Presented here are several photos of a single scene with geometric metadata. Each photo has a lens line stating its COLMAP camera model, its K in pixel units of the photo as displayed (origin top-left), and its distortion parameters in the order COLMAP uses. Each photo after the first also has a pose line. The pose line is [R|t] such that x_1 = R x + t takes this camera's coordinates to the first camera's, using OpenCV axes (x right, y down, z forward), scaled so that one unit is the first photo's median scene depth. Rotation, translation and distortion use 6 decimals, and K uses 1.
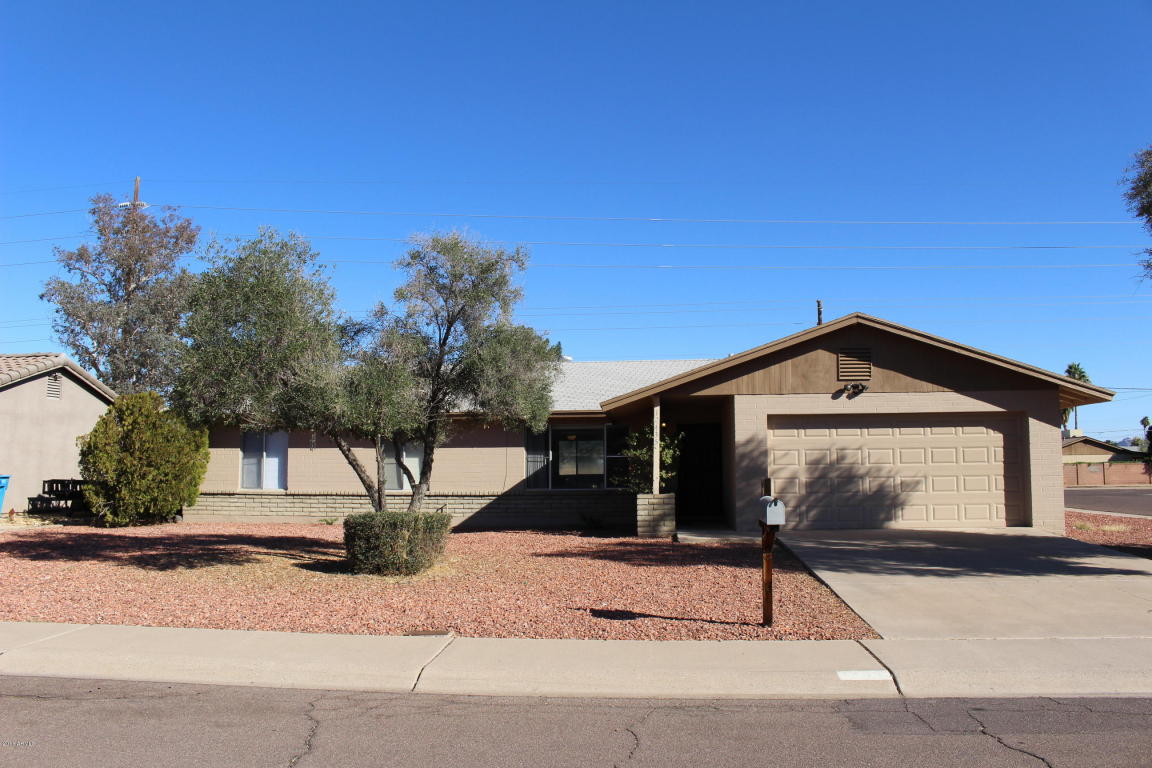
lens RADIAL K [[945.9, 0, 576.0], [0, 945.9, 419.4], [0, 0, 1]] dist [-0.010354, -0.005674]
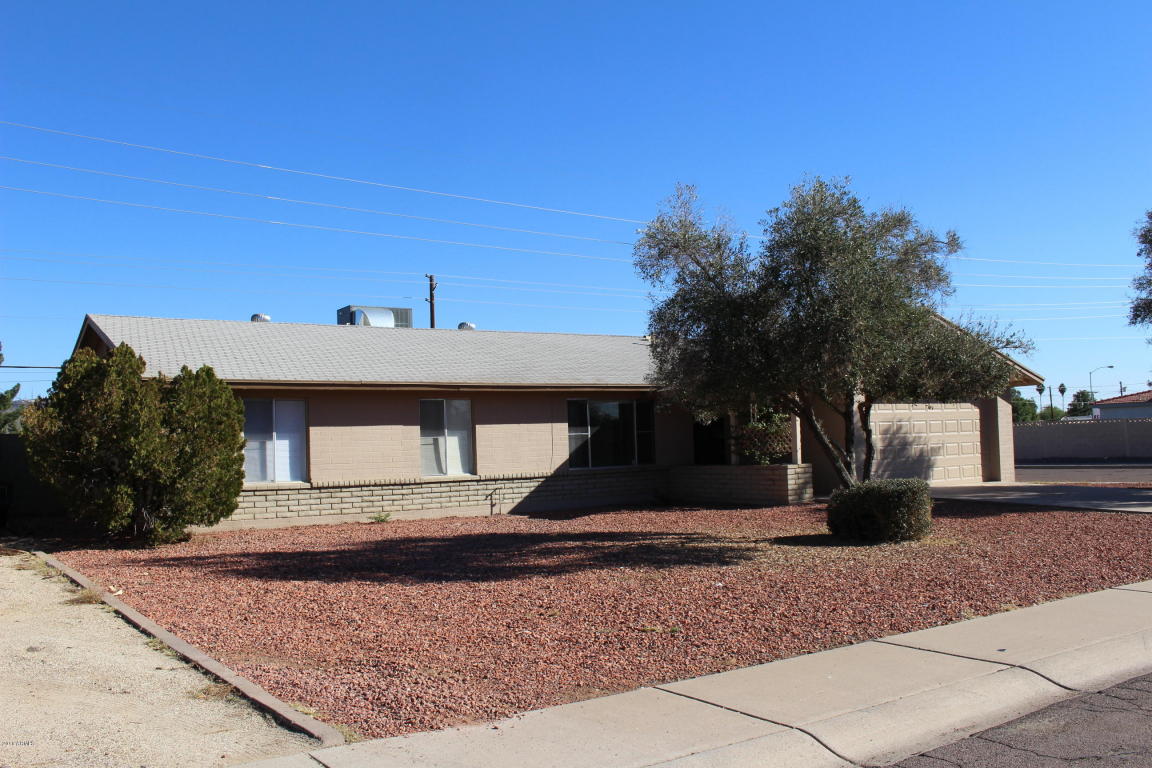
lens RADIAL K [[1080.5, 0, 576.0], [0, 1080.5, 384.0], [0, 0, 1]] dist [0.066267, 0.005143]
pose [[0.749153, 0.018170, 0.662148, -0.757491], [-0.005675, 0.999763, -0.021014, 0.013646], [-0.662373, 0.011985, 0.749079, 0.211863]]
